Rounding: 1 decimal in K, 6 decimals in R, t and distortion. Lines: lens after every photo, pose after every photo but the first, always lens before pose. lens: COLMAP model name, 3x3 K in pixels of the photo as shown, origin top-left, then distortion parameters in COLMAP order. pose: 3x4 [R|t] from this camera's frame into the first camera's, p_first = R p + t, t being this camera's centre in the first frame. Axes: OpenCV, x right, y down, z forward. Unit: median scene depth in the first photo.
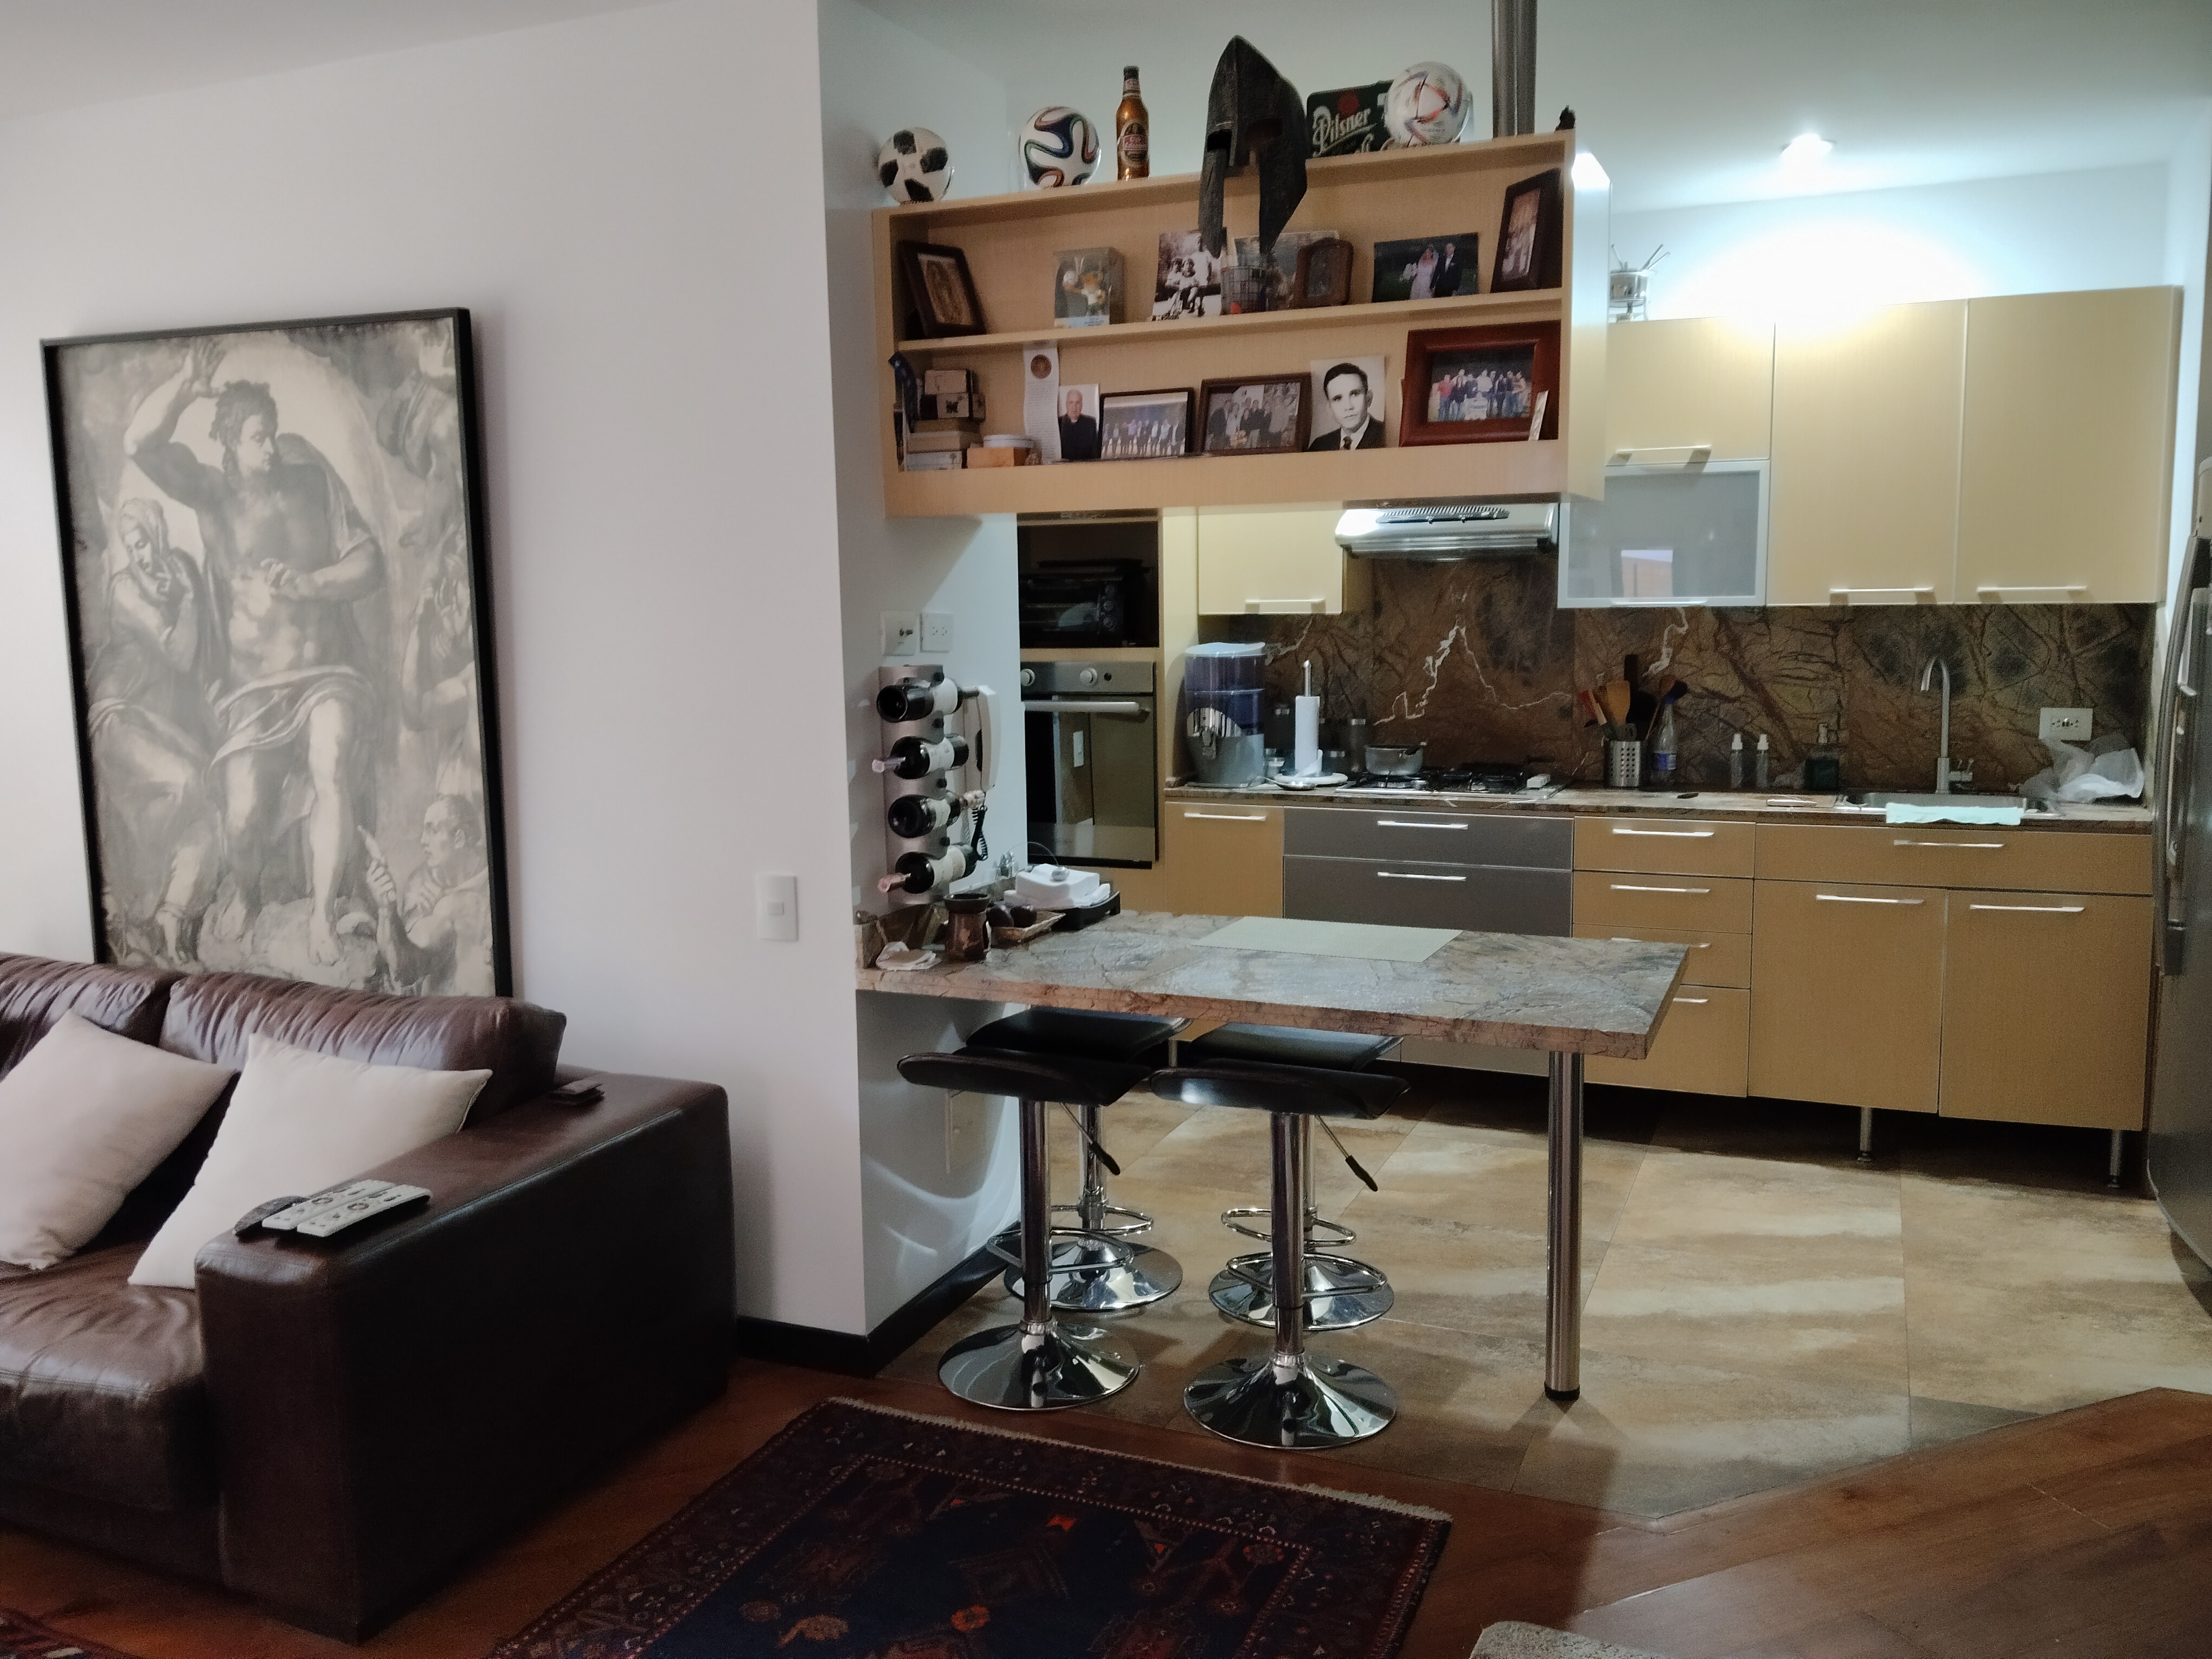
lens RADIAL K [[1735.2, 0, 1106.0], [0, 1735.2, 829.5], [0, 0, 1]] dist [0.072948, -0.154280]
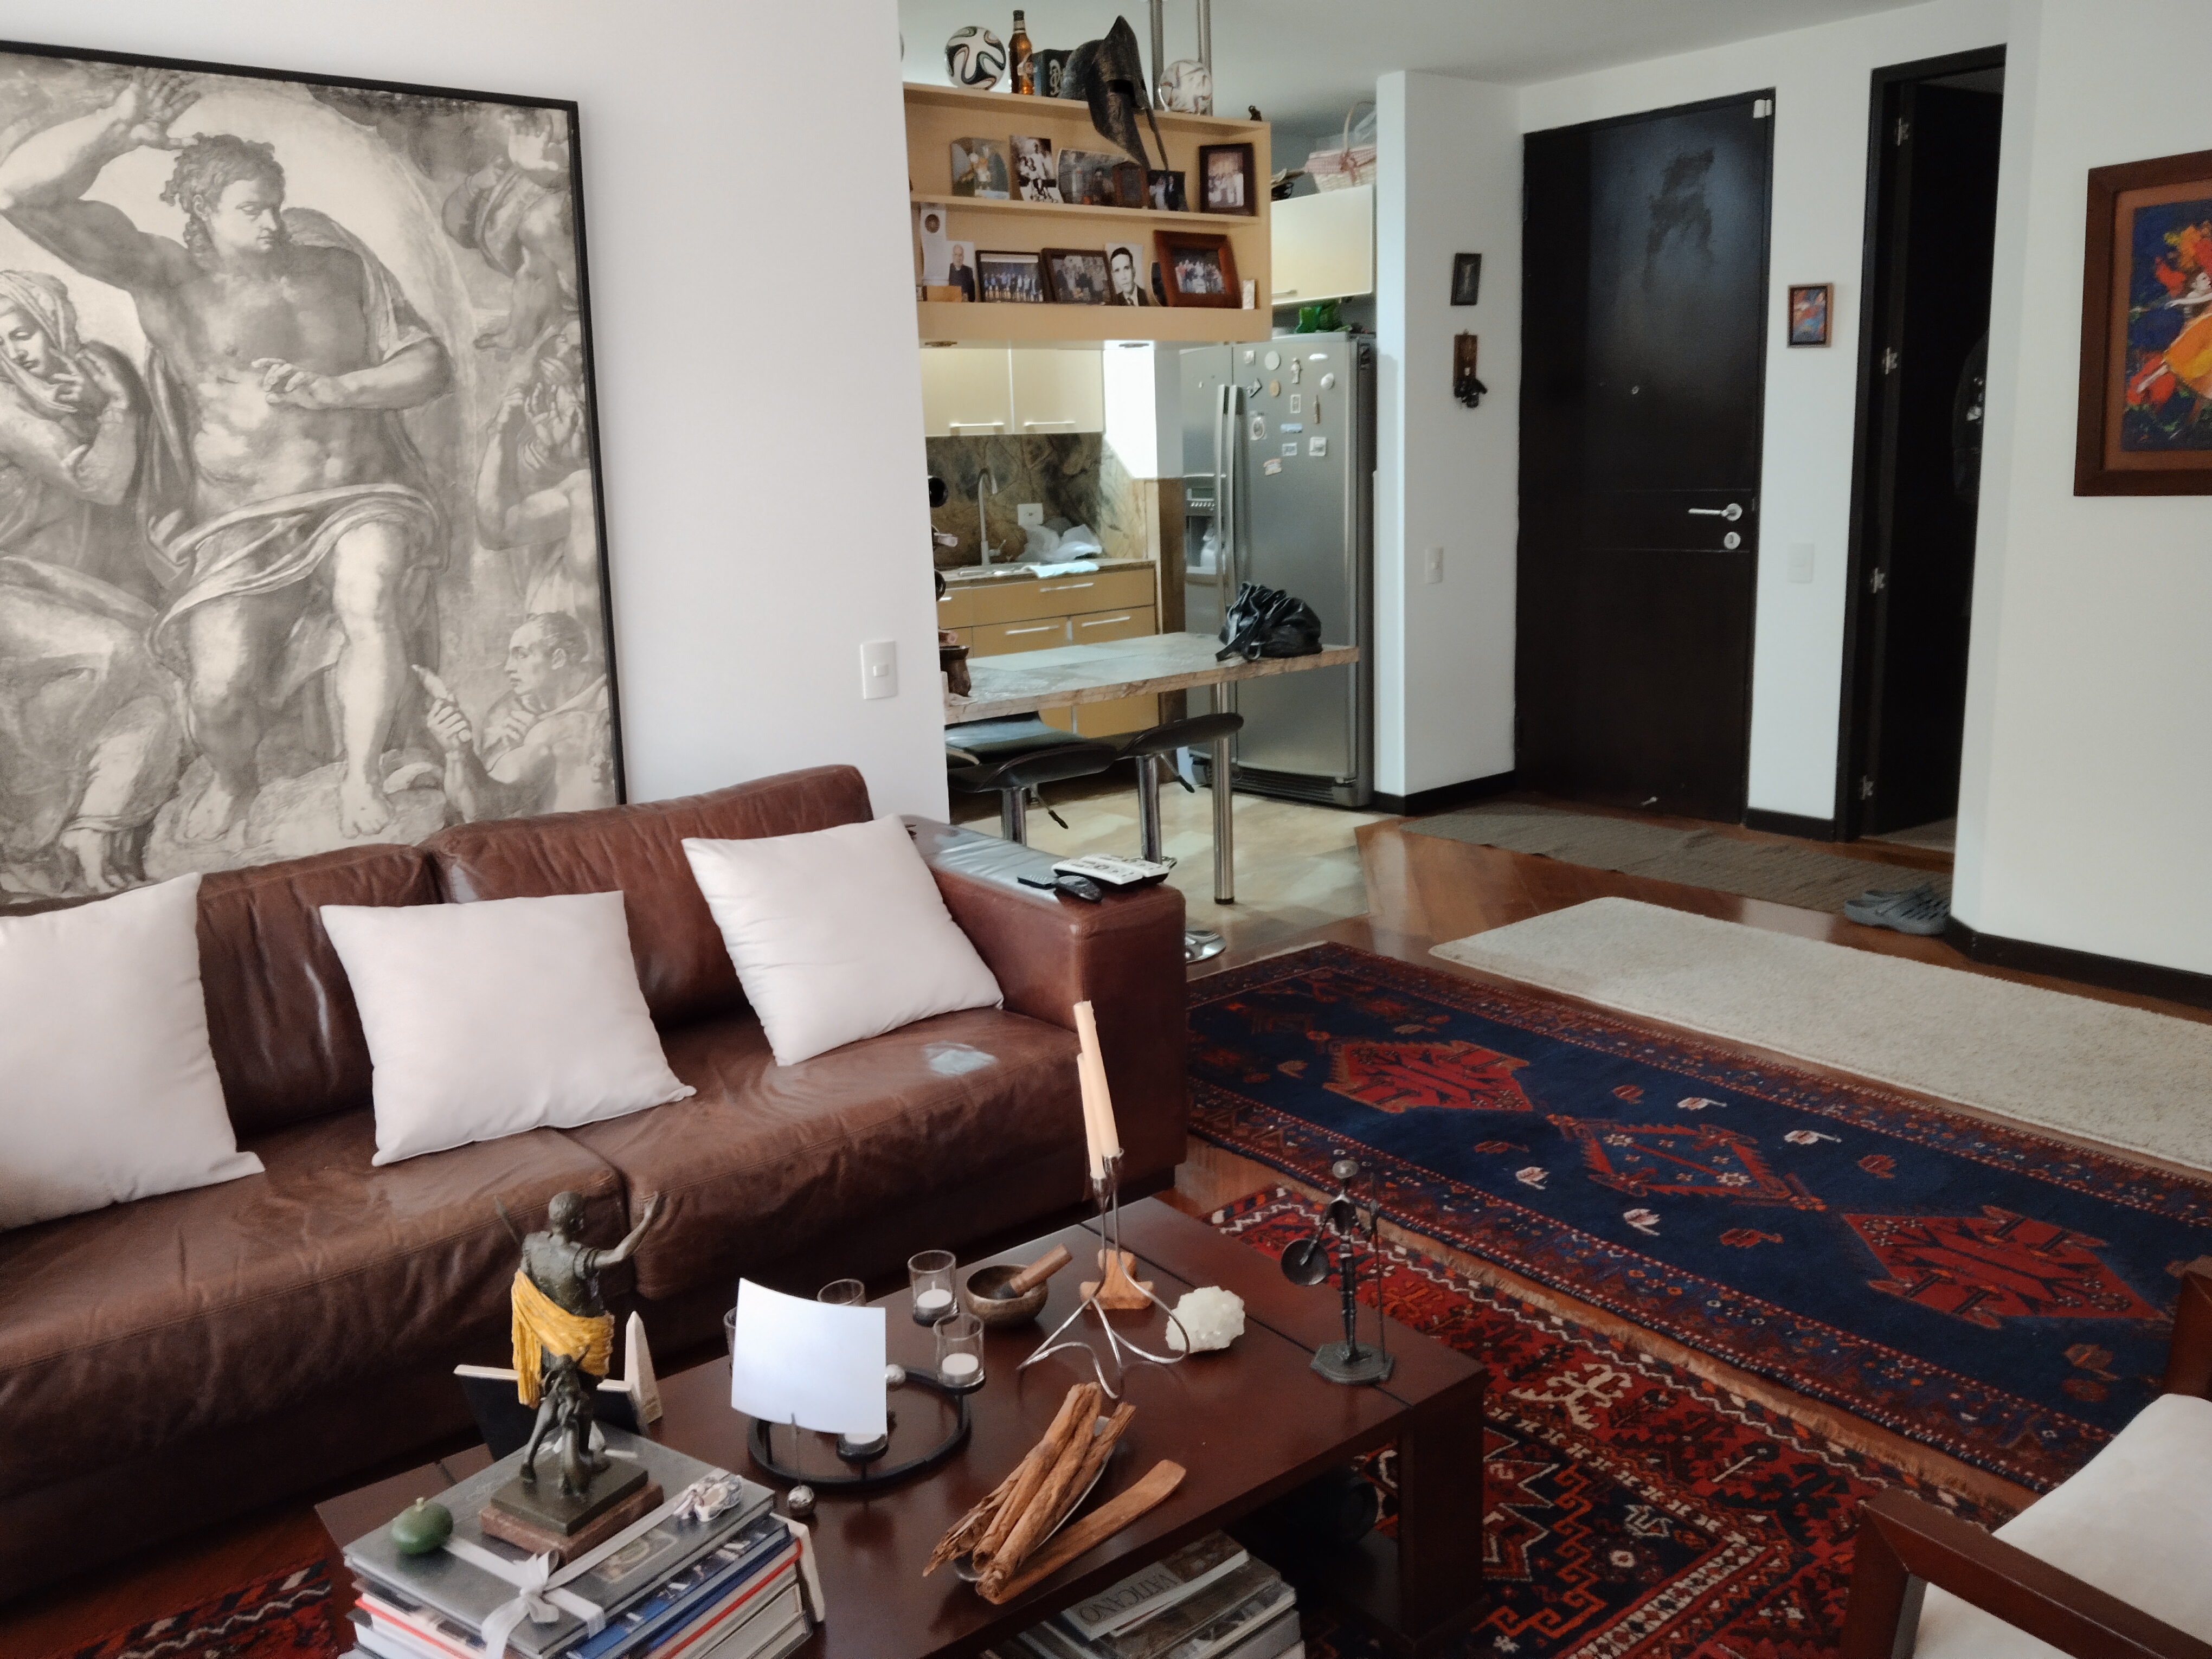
lens RADIAL K [[1743.2, 0, 1098.9], [0, 1743.2, 839.7], [0, 0, 1]] dist [0.041147, -0.083837]
pose [[0.473233, -0.199839, 0.857971, -1.023058], [0.146842, 0.978199, 0.146848, 0.005120], [-0.868613, 0.056493, 0.492261, 0.251384]]
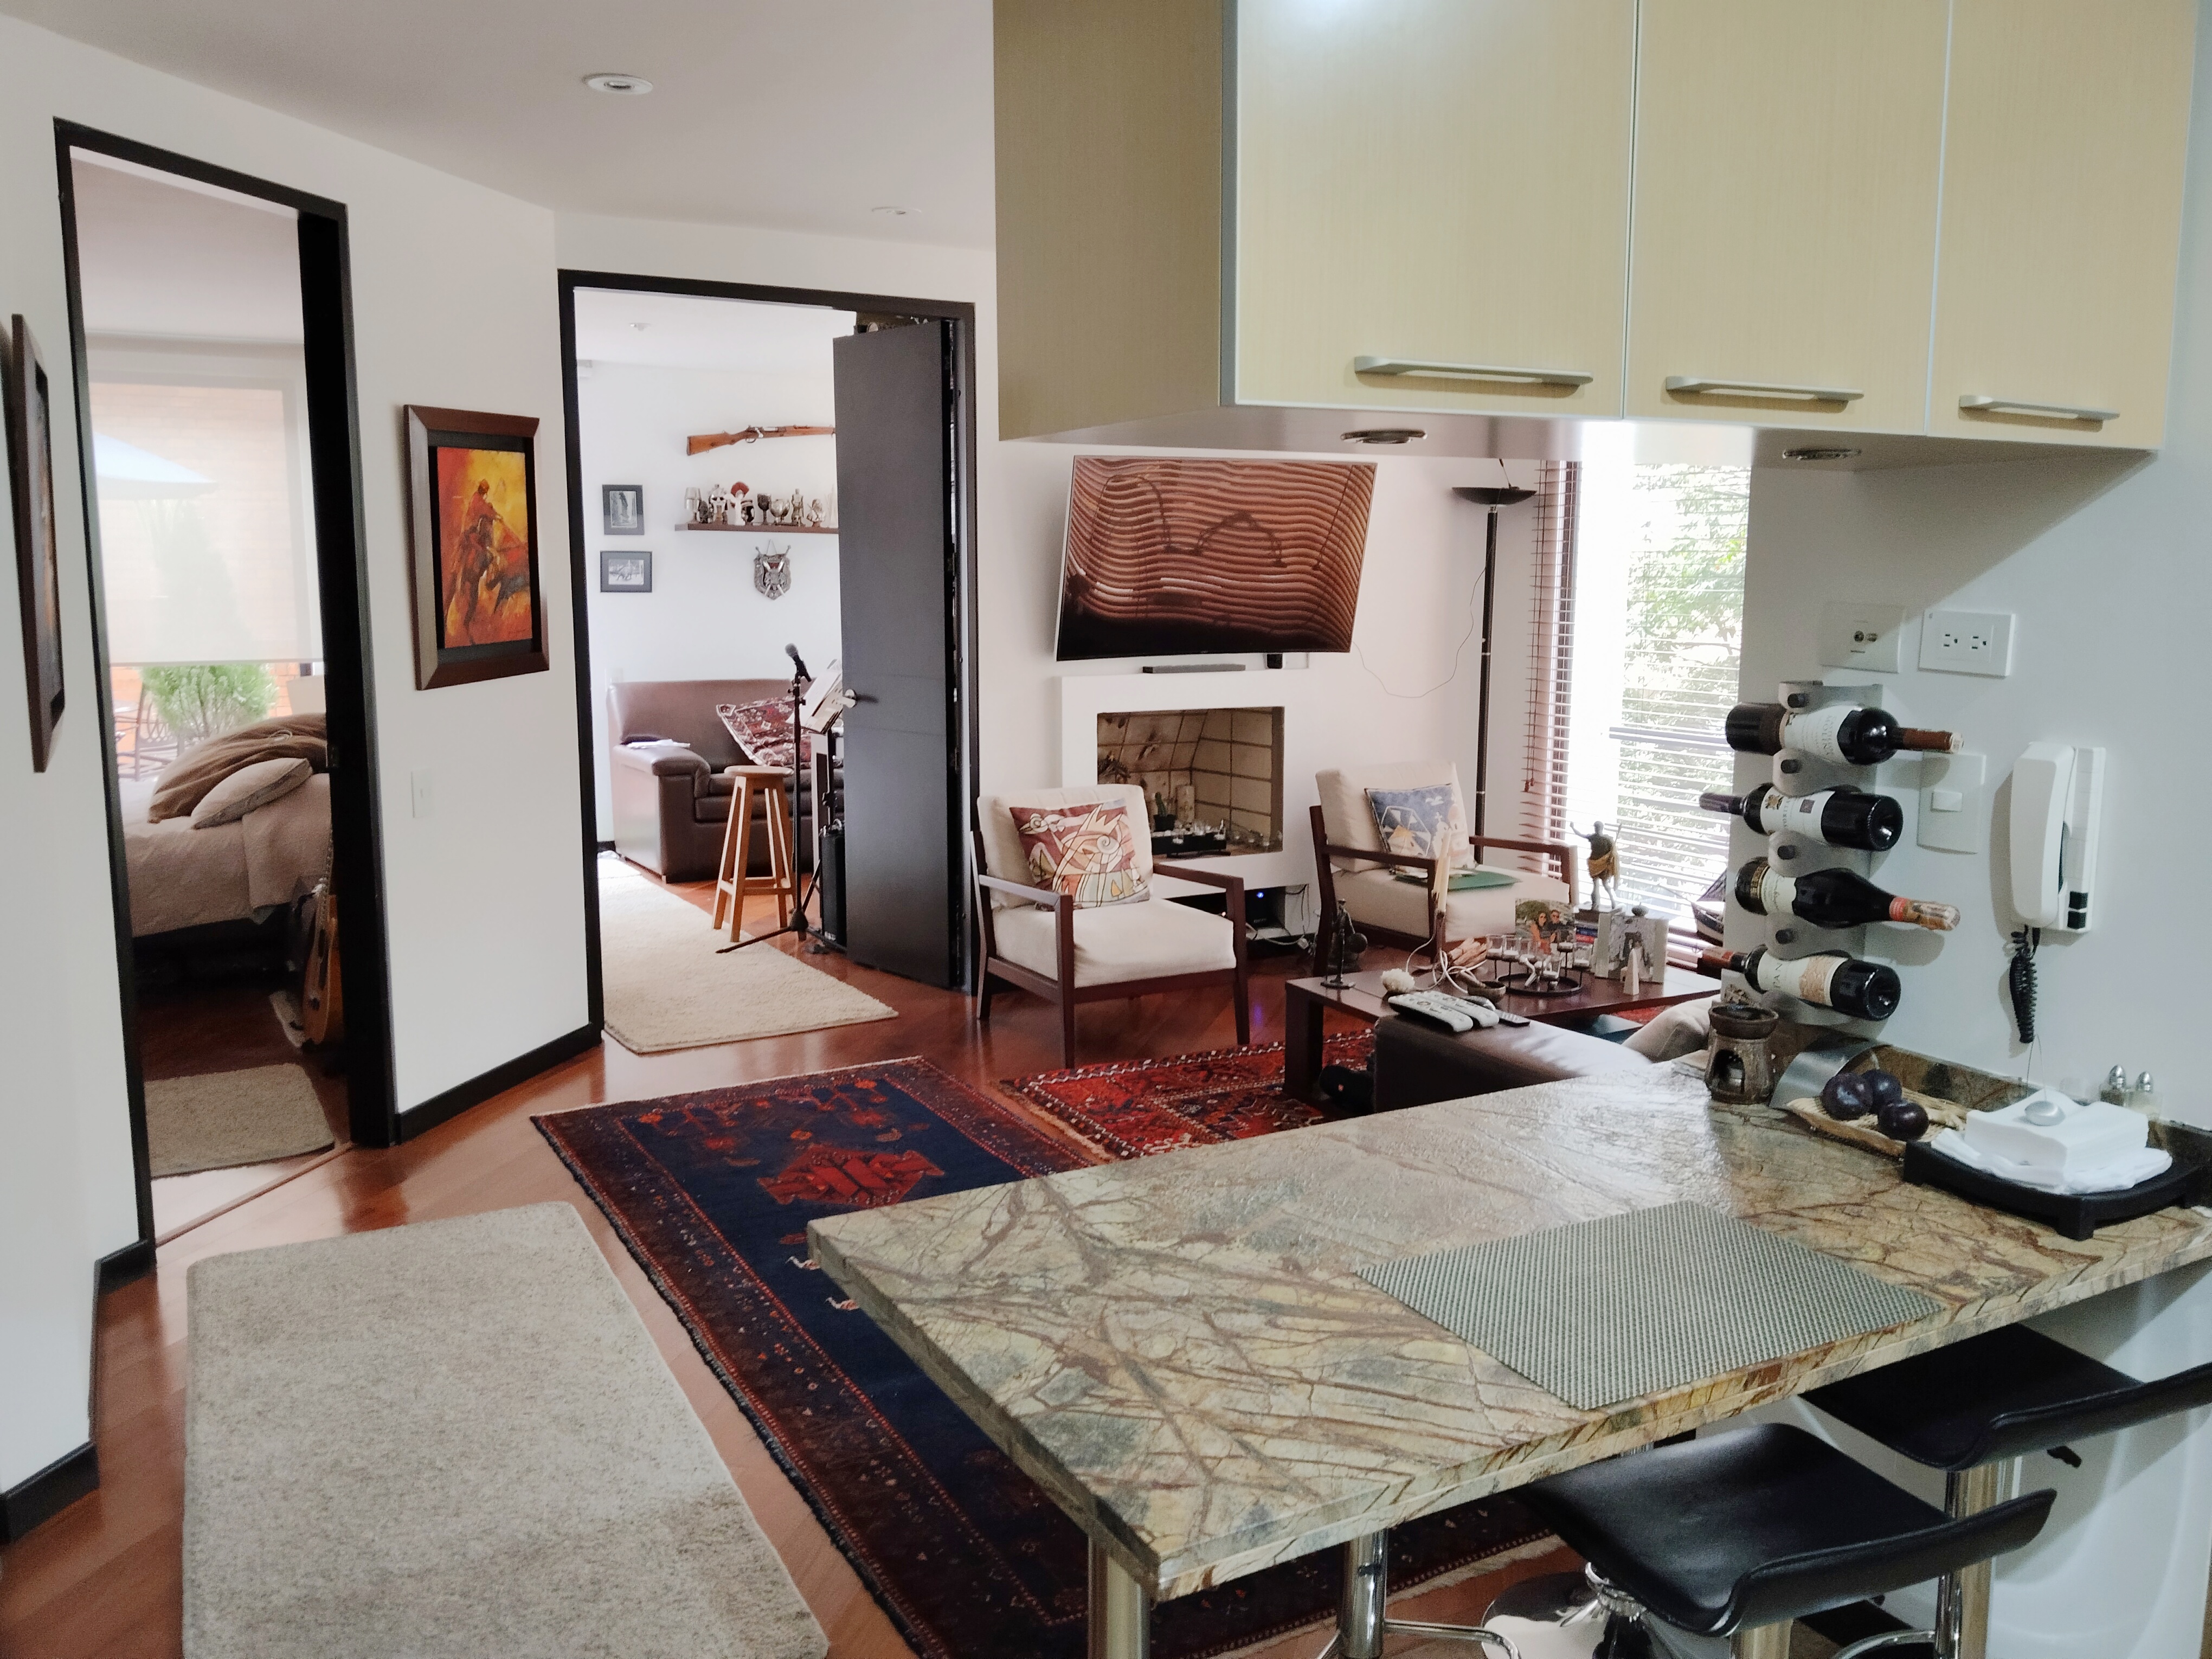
lens RADIAL K [[1760.1, 0, 1099.9], [0, 1760.1, 802.0], [0, 0, 1]] dist [0.089184, -0.152749]
pose [[-0.617167, 0.114549, -0.778450, 0.561484], [-0.095926, 0.971012, 0.218936, -0.156420], [0.780963, 0.209794, -0.588288, 1.065058]]
